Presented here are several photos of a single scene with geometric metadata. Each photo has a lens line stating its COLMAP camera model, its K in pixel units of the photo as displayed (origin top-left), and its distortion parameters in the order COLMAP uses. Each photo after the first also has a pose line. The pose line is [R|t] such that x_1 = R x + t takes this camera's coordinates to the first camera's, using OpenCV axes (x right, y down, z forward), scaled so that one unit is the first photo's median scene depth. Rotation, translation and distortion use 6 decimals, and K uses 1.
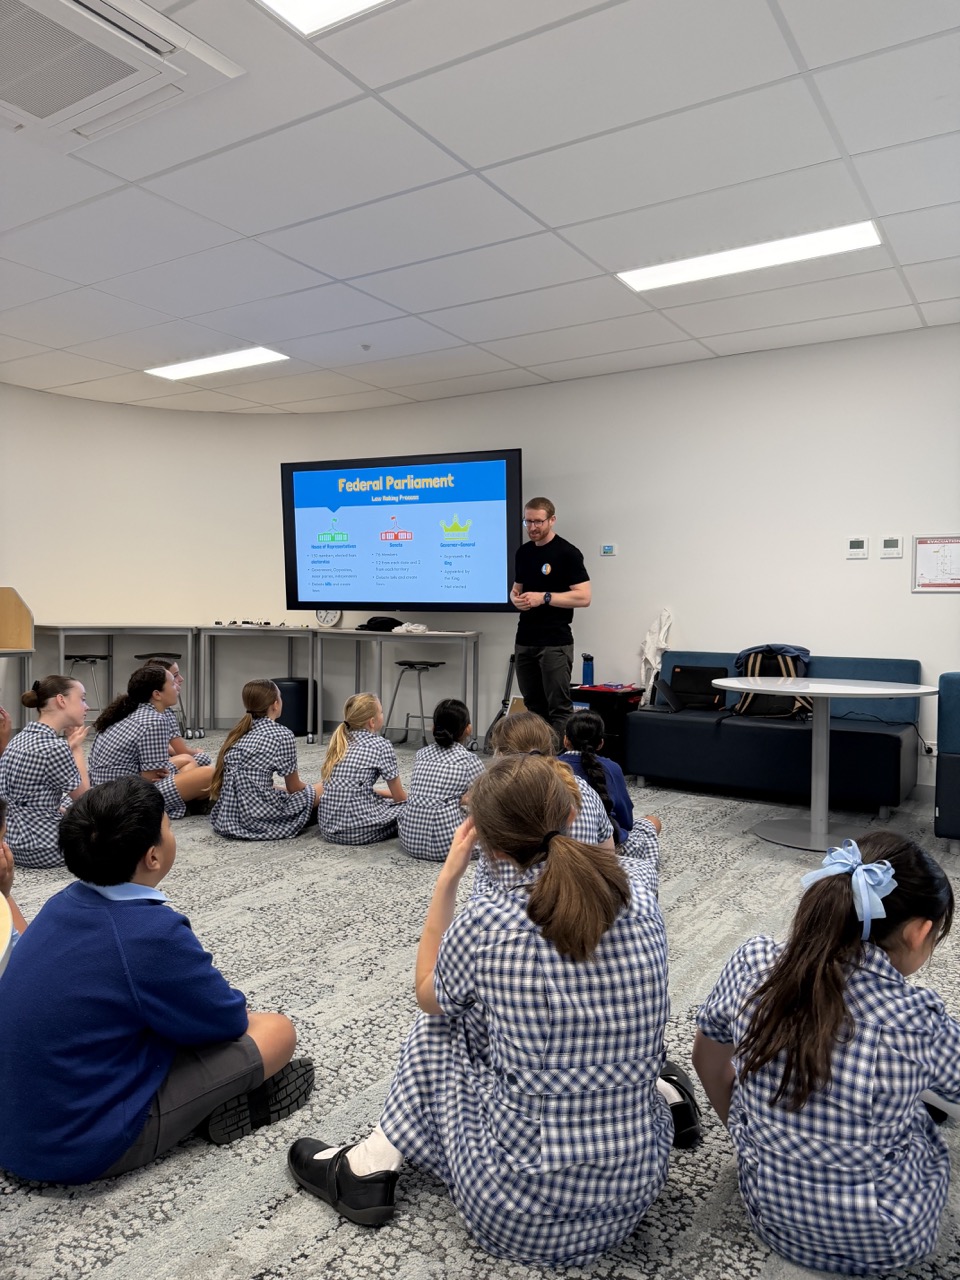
lens RADIAL K [[915.4, 0, 494.5], [0, 915.4, 634.3], [0, 0, 1]] dist [0.064400, -0.050209]
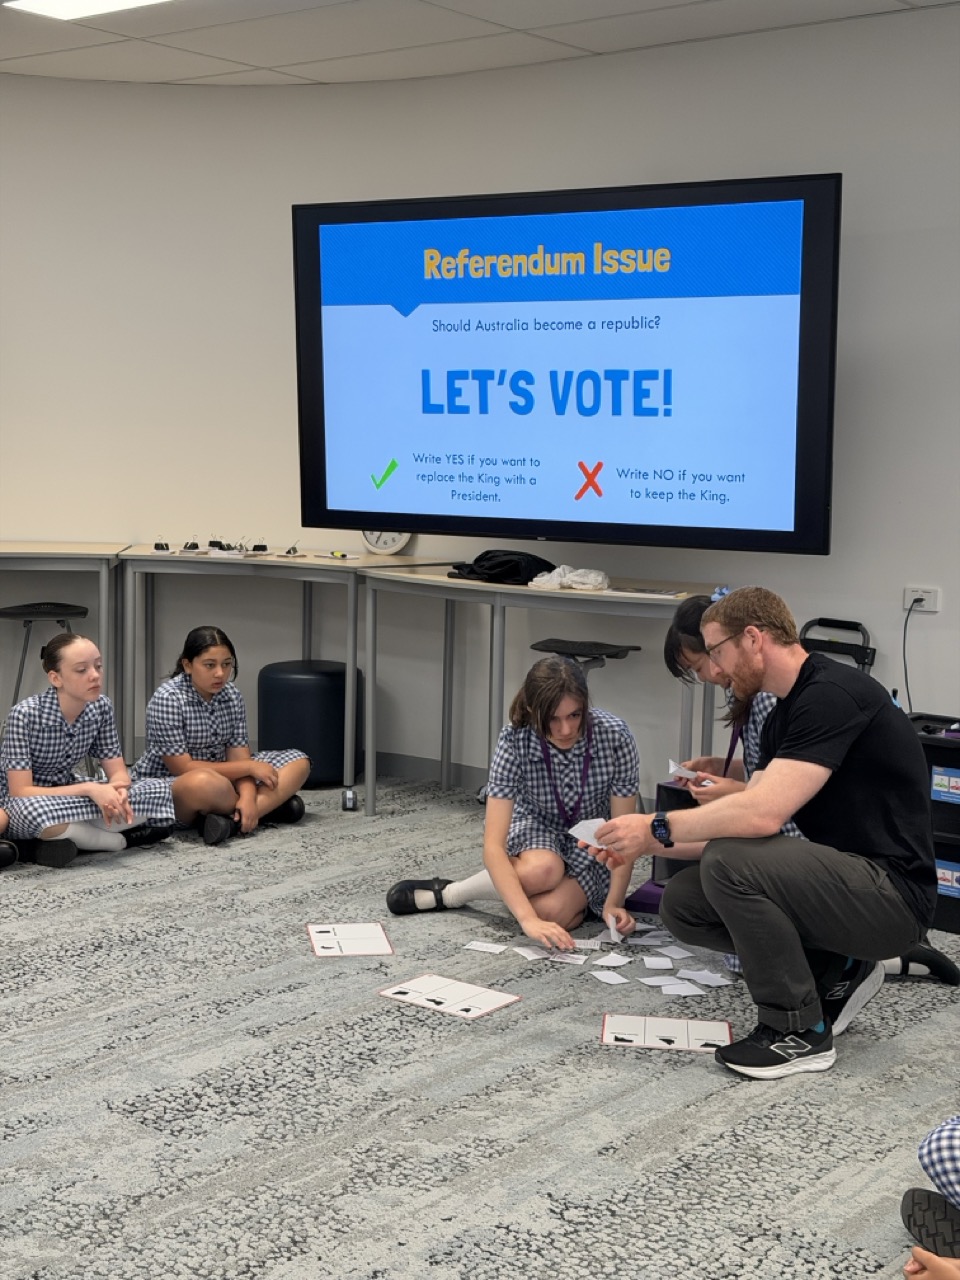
lens RADIAL K [[1797.4, 0, 484.7], [0, 1797.4, 639.8], [0, 0, 1]] dist [0.071194, 0.000000]
pose [[0.993615, 0.027211, -0.109494, -0.042252], [-0.016957, 0.995474, 0.093512, -0.069778], [0.111543, -0.091058, 0.989579, 0.132314]]
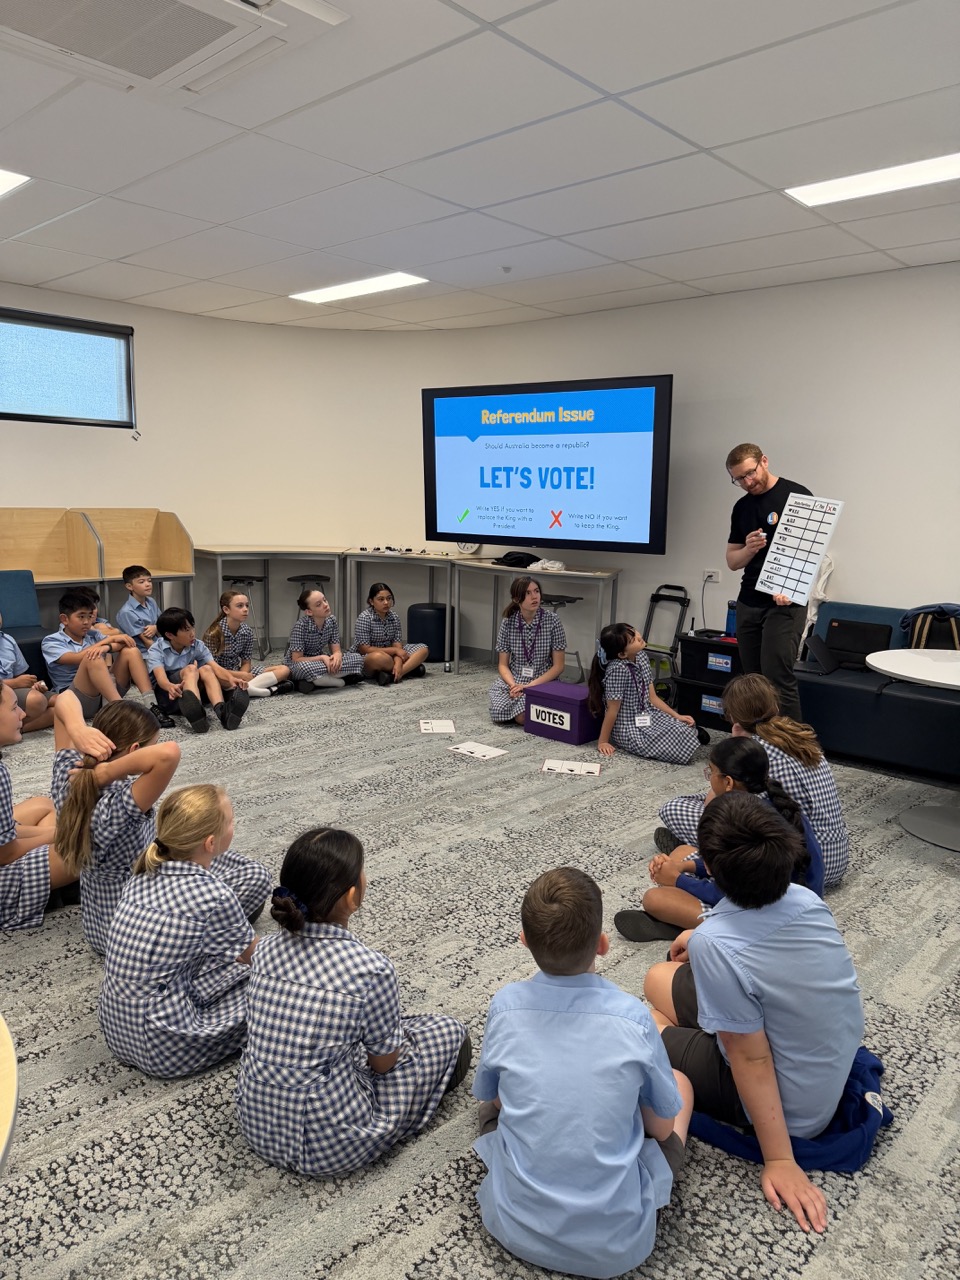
lens RADIAL K [[915.4, 0, 487.5], [0, 915.4, 640.6], [0, 0, 1]] dist [0.064400, -0.050209]
pose [[0.982527, 0.046290, -0.180272, 0.029202], [-0.021400, 0.990251, 0.137639, -0.070713], [0.184886, -0.131376, 0.973939, 0.035451]]
